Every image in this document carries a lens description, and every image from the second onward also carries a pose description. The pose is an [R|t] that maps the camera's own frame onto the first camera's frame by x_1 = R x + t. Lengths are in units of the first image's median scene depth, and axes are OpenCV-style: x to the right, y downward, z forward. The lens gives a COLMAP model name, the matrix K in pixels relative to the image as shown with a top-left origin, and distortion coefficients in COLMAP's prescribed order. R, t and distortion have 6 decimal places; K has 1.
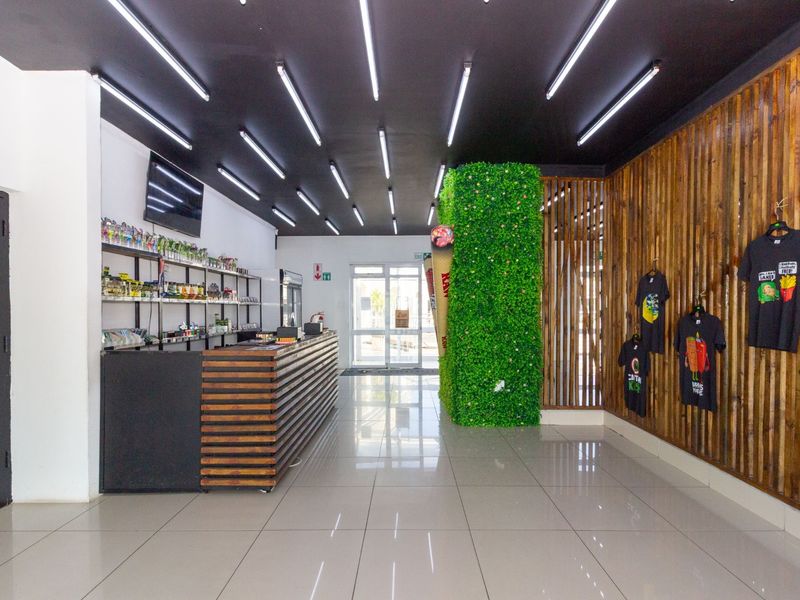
lens RADIAL K [[419.3, 0, 400.2], [0, 419.3, 312.0], [0, 0, 1]] dist [-0.001605, 0.003322]
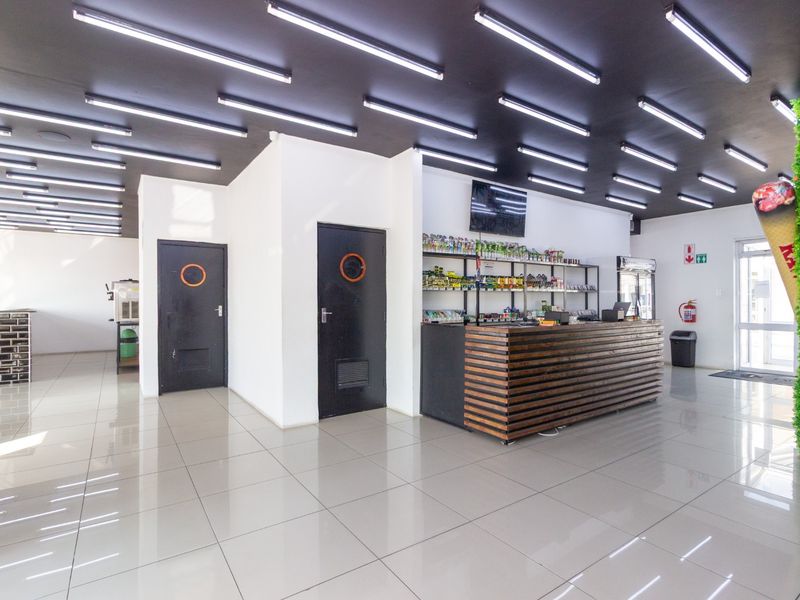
lens RADIAL K [[419.3, 0, 404.5], [0, 419.3, 303.5], [0, 0, 1]] dist [-0.001605, 0.003322]
pose [[0.572961, 0.008920, -0.819534, 0.375090], [-0.005521, 0.999960, 0.007024, 0.007755], [0.819564, 0.000500, 0.572987, 0.041600]]
